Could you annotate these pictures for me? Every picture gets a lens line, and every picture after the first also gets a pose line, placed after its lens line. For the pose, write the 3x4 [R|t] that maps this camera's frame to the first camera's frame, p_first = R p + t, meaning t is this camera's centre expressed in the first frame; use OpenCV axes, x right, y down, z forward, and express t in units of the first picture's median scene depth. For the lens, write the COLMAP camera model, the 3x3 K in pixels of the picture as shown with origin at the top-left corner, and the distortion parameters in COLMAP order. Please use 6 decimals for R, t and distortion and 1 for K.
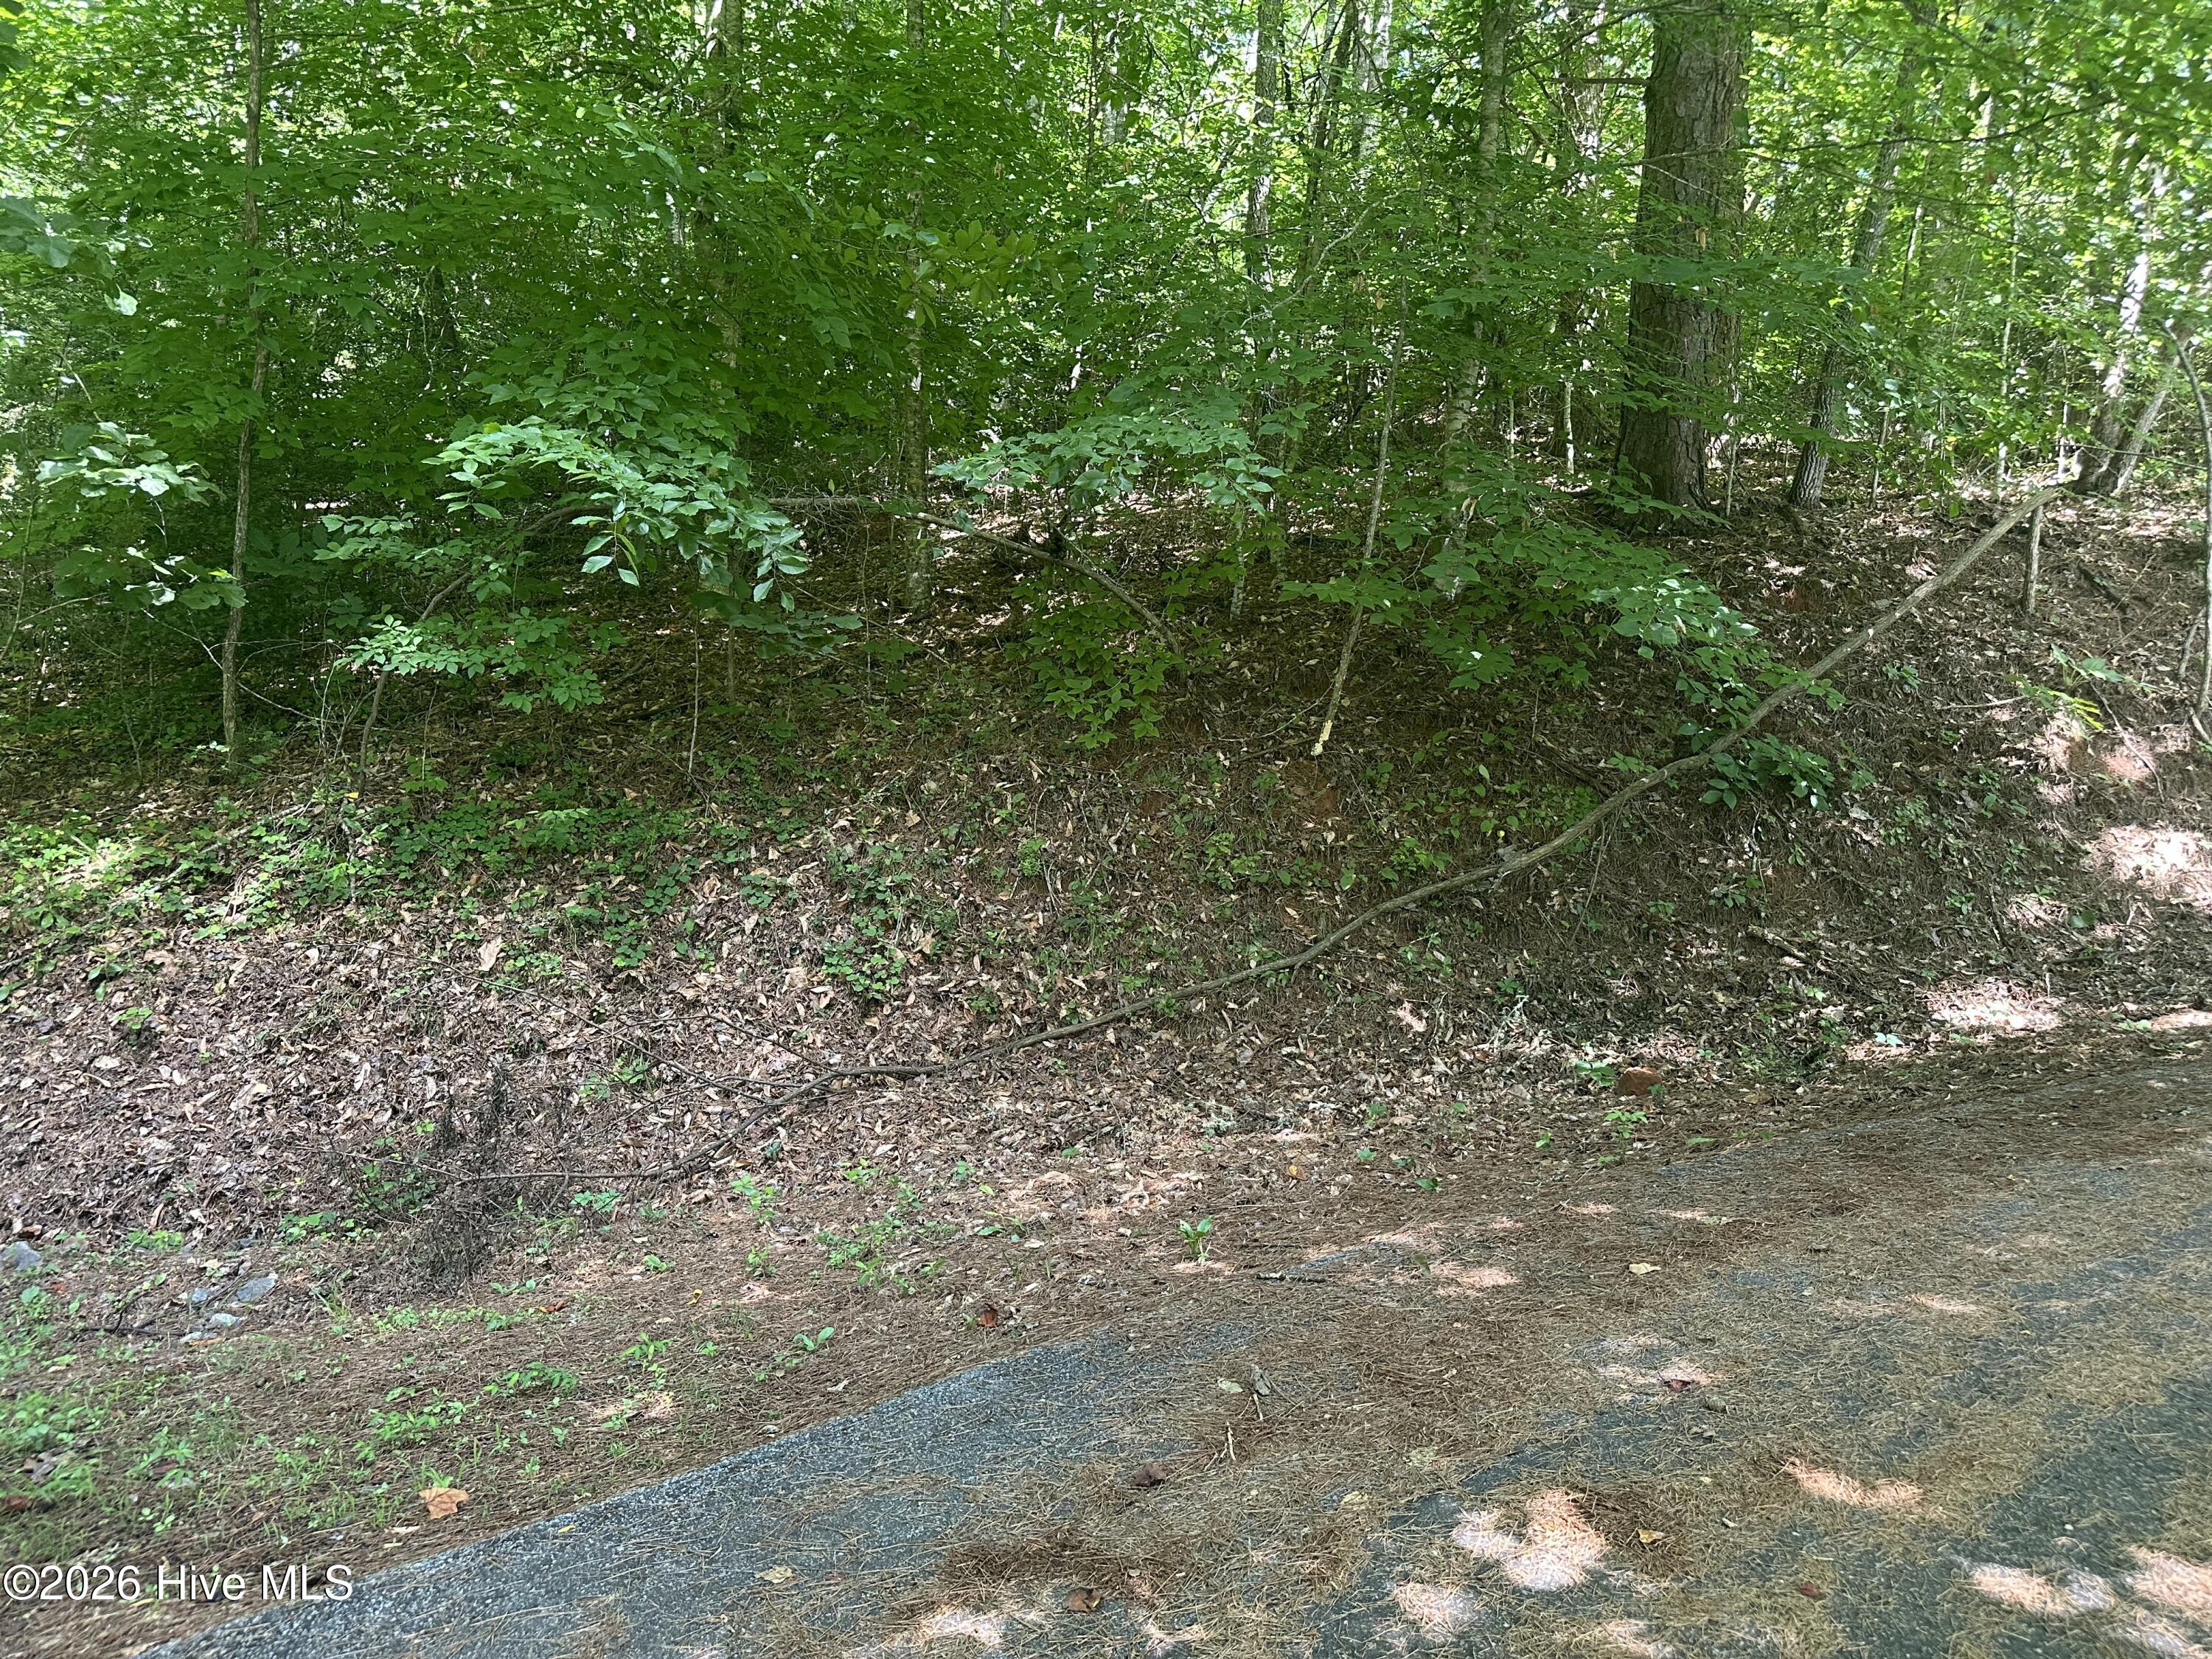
lens RADIAL K [[1552.9, 0, 1112.0], [0, 1552.9, 814.4], [0, 0, 1]] dist [0.089422, -0.111358]
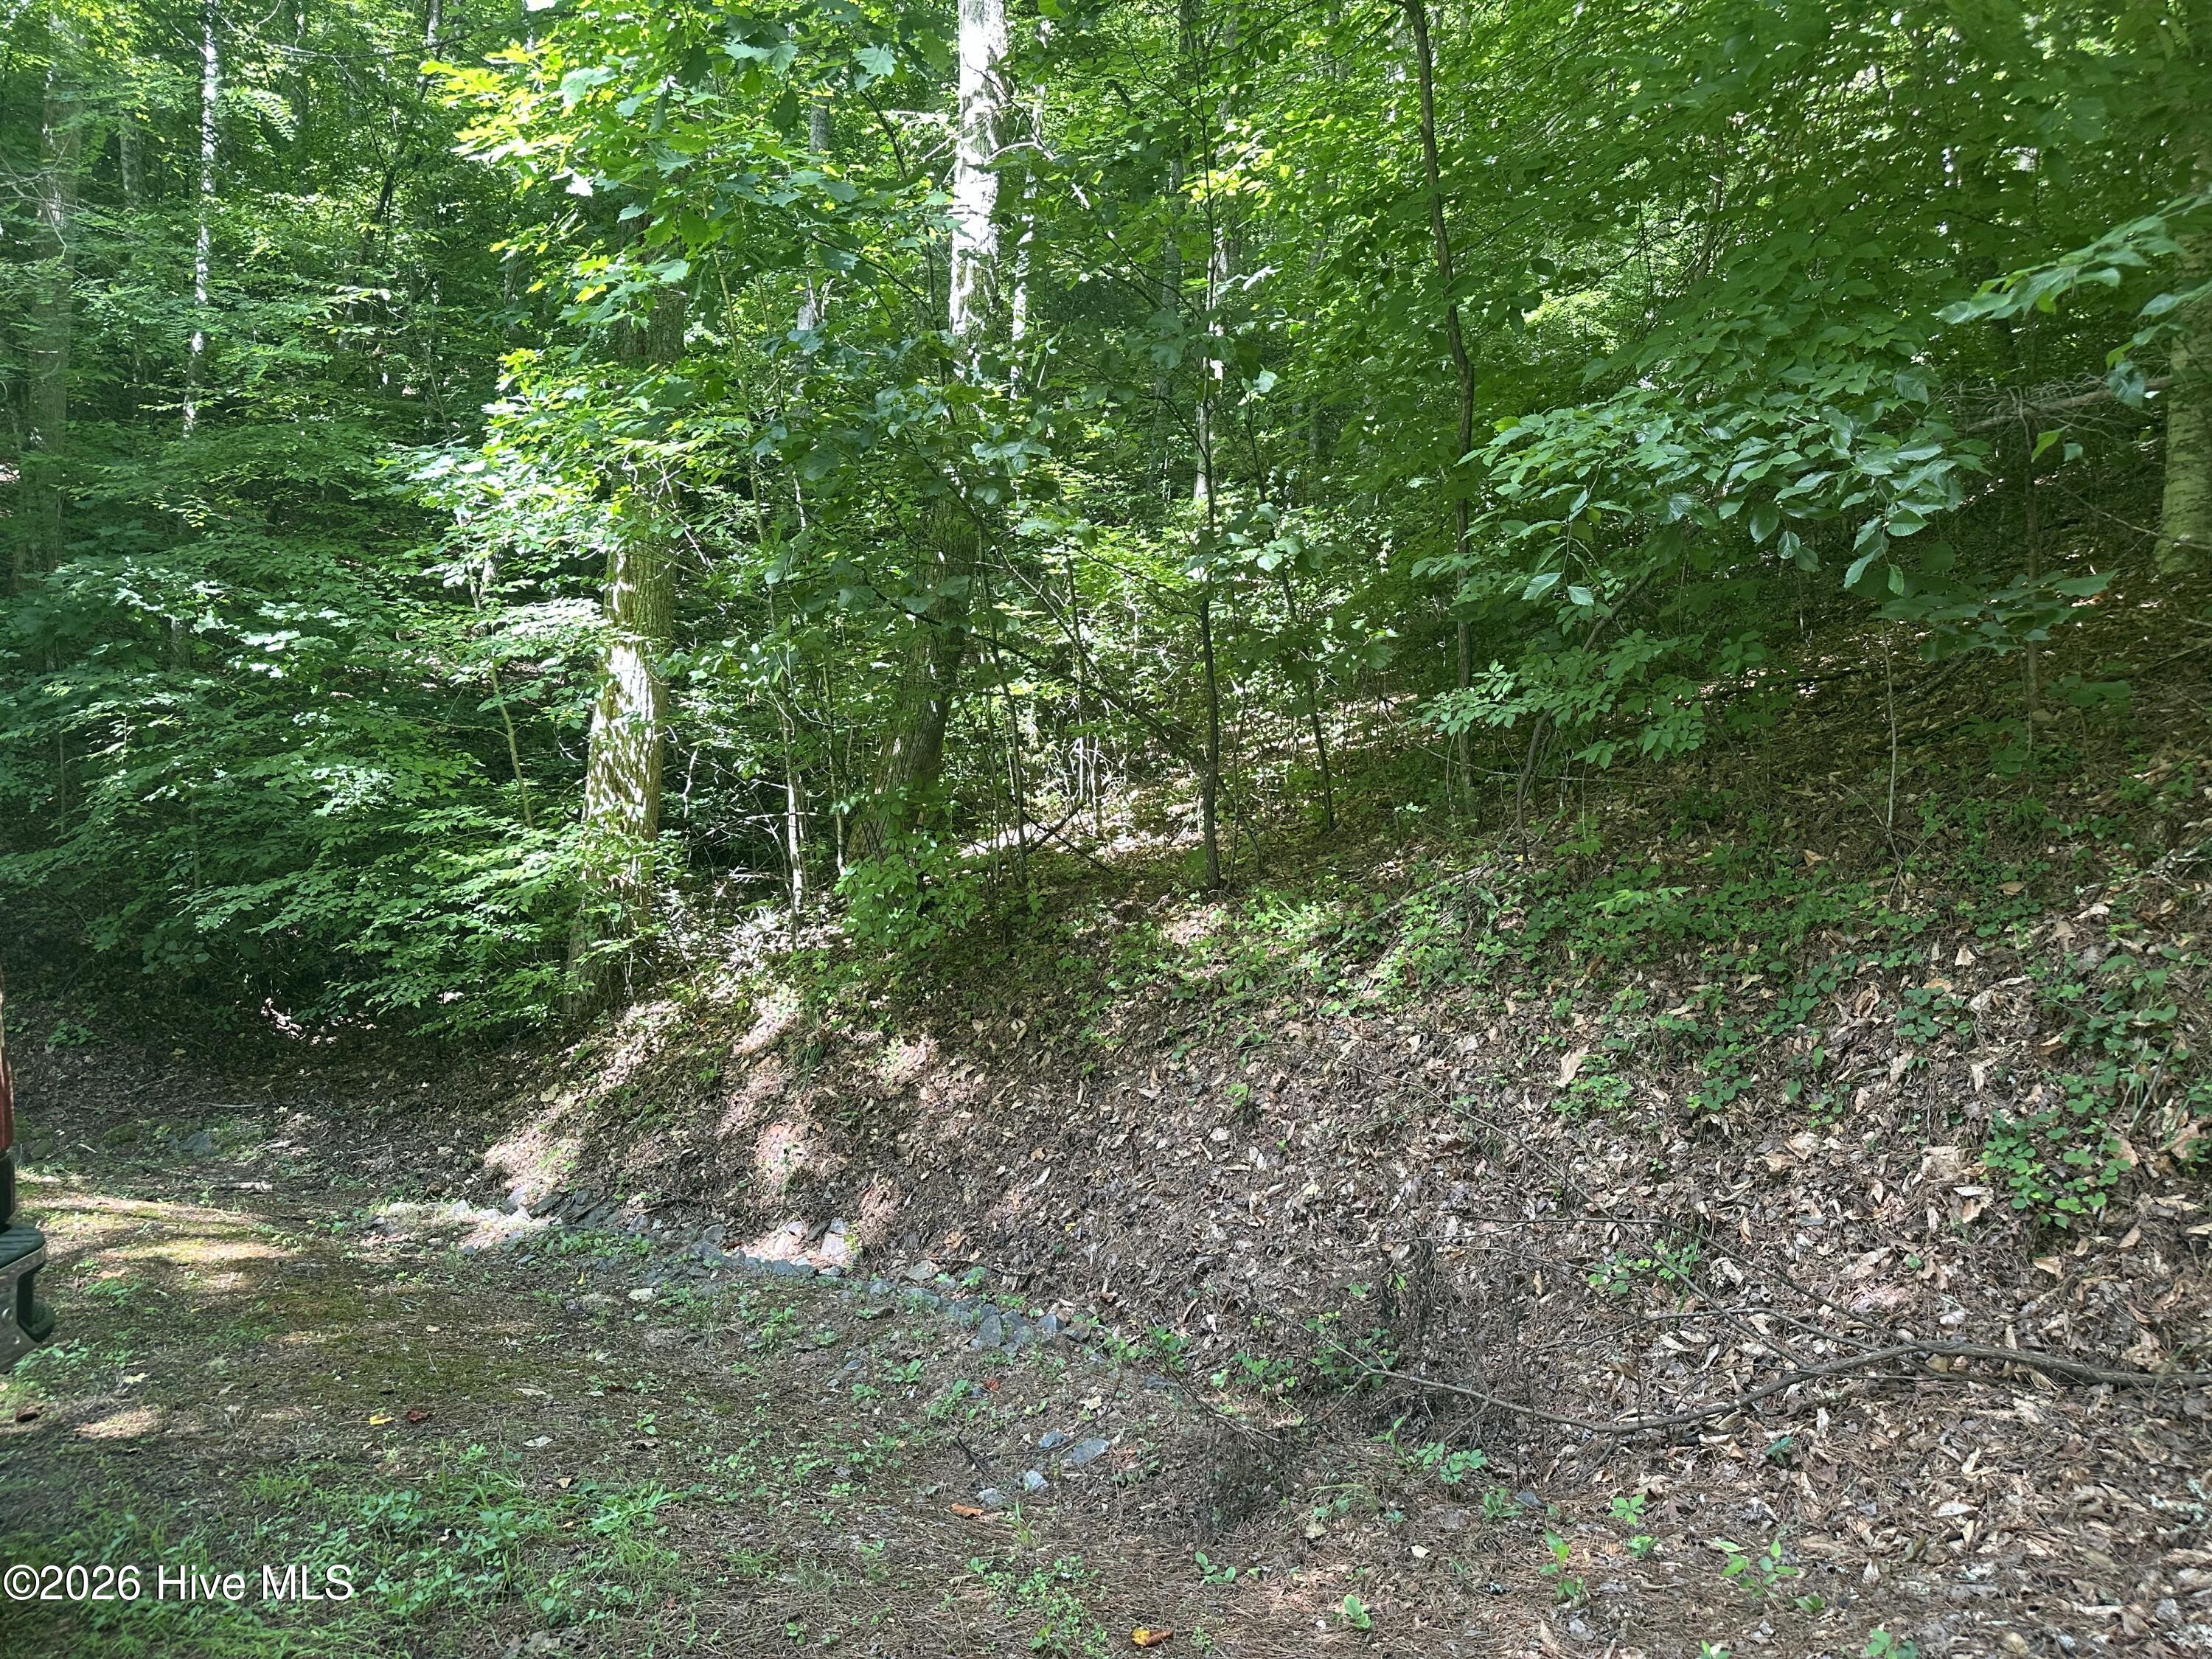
lens RADIAL K [[1552.9, 0, 1109.4], [0, 1552.9, 771.3], [0, 0, 1]] dist [0.089422, -0.111358]
pose [[0.505208, -0.038908, -0.862120, 0.186733], [0.025527, 0.999220, -0.030136, -0.044494], [0.862620, -0.006783, 0.505807, 0.376975]]
